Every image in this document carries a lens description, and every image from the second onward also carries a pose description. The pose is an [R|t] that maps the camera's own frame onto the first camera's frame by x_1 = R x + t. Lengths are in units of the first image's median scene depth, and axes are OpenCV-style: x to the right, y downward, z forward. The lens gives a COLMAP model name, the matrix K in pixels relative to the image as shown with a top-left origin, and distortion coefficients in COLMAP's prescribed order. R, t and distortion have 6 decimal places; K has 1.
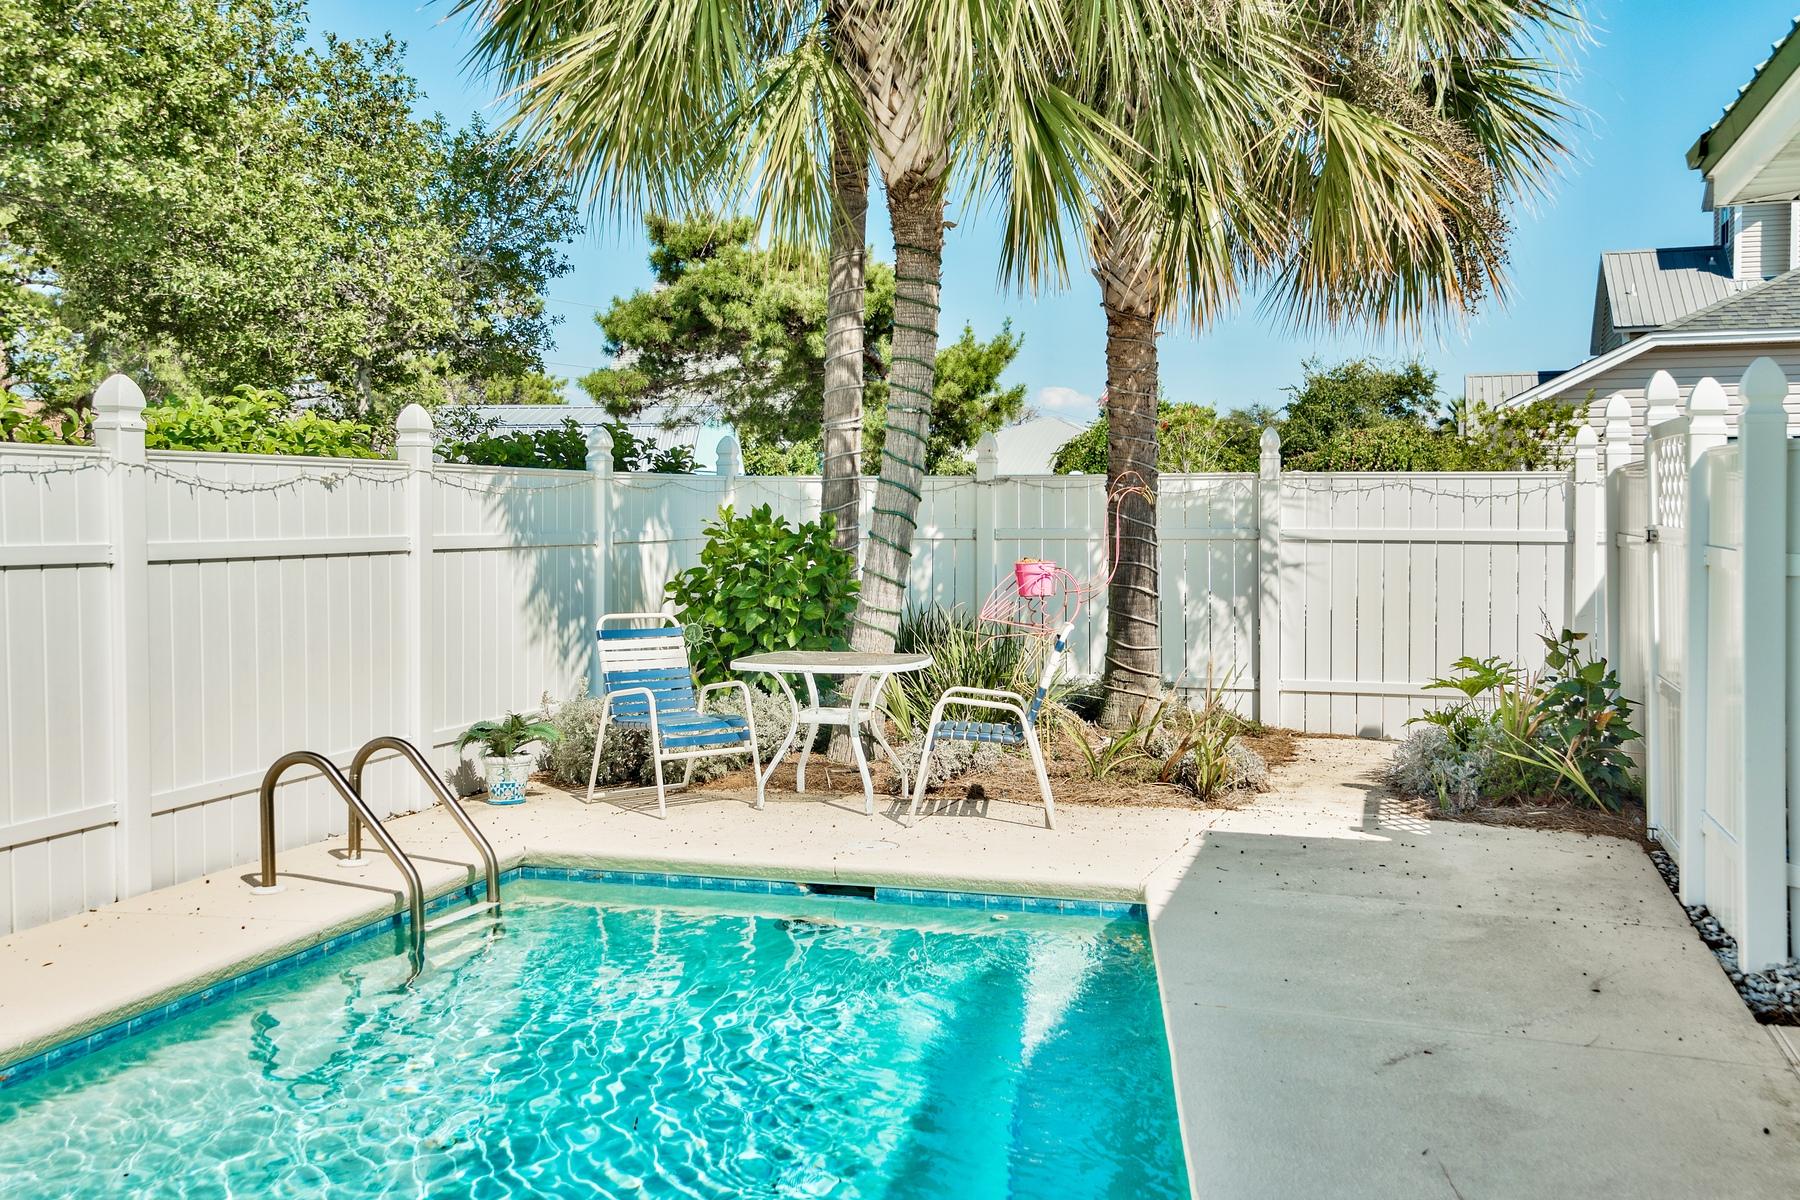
lens RADIAL K [[1650.9, 0, 899.5], [0, 1650.9, 520.2], [0, 0, 1]] dist [0.067374, 0.001314]
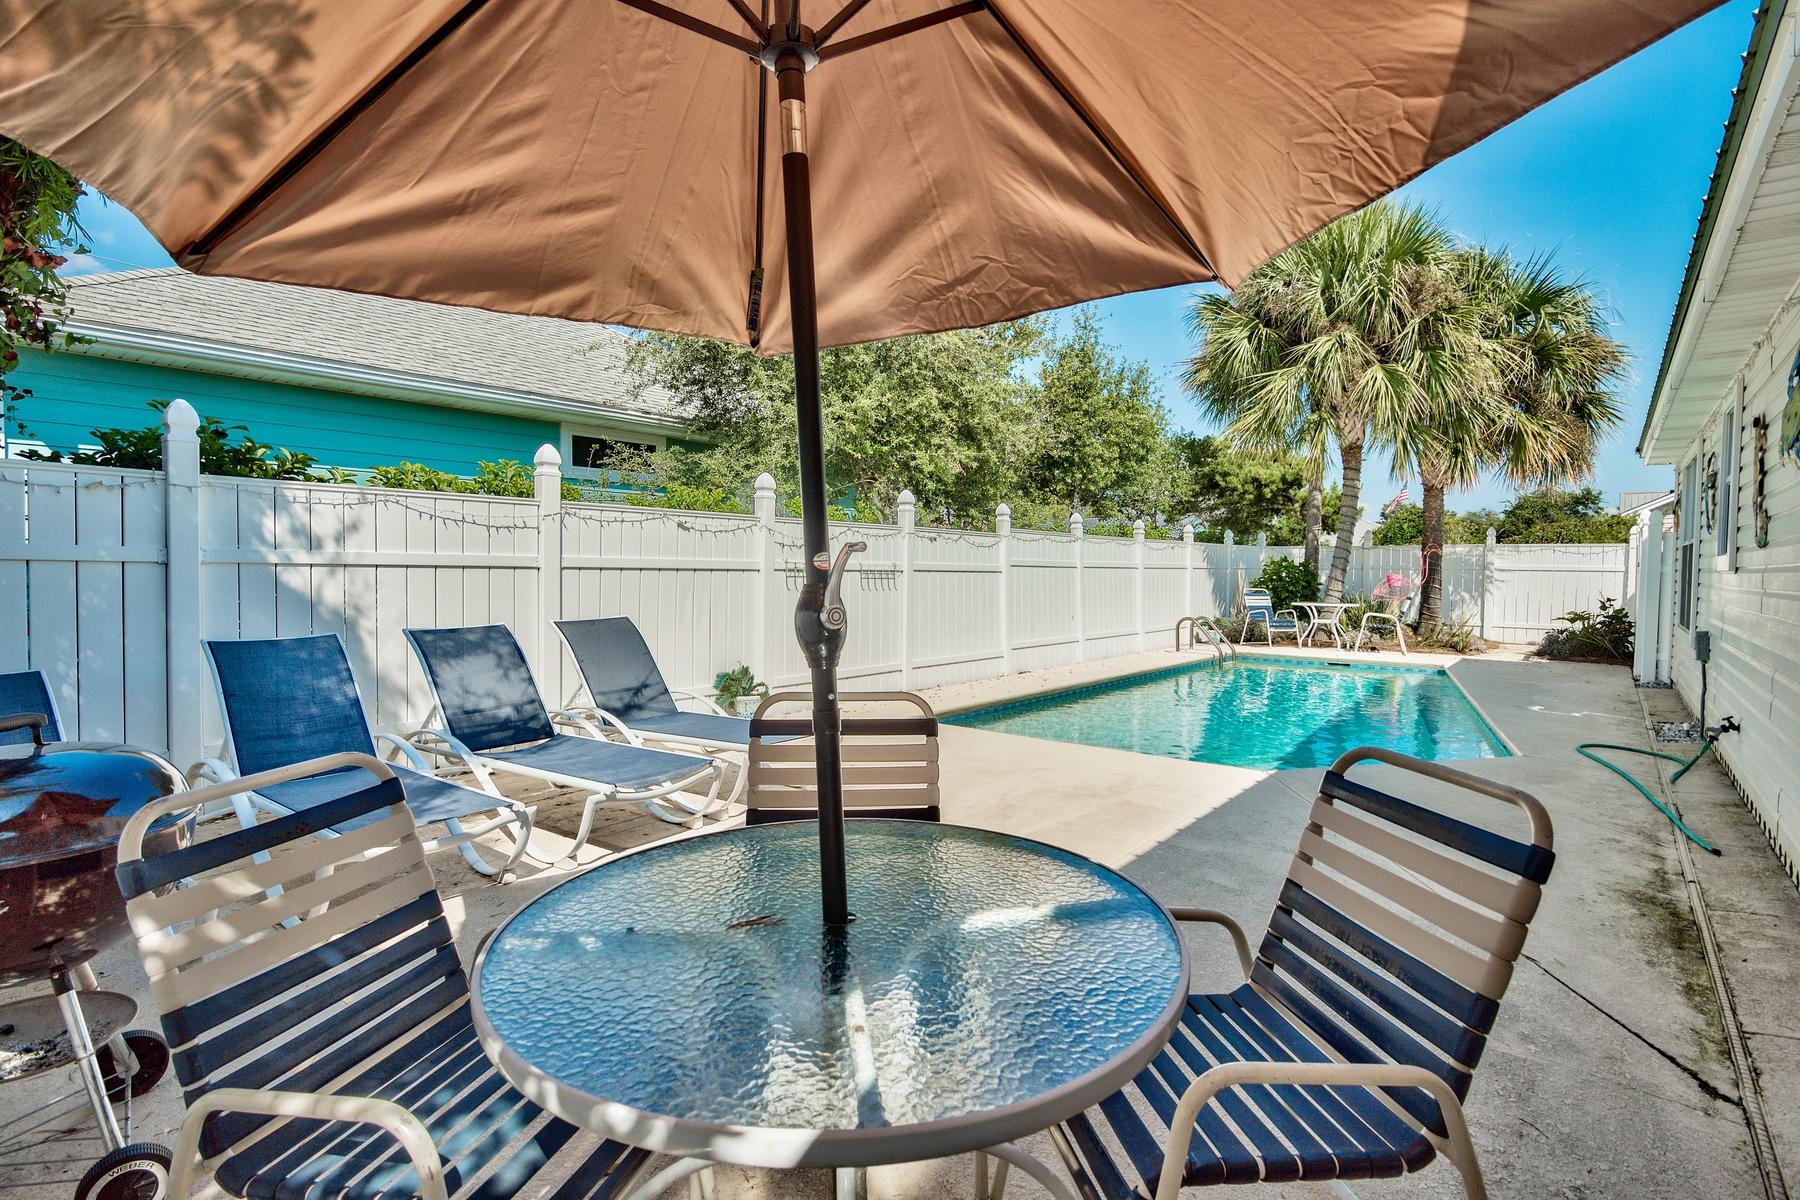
lens RADIAL K [[858.1, 0, 893.8], [0, 858.1, 609.3], [0, 0, 1]] dist [-0.000671, -0.000780]
pose [[0.925607, 0.024653, -0.377681, -0.148691], [-0.009039, 0.999032, 0.043060, 0.025764], [0.378377, -0.036443, 0.924934, -0.675218]]
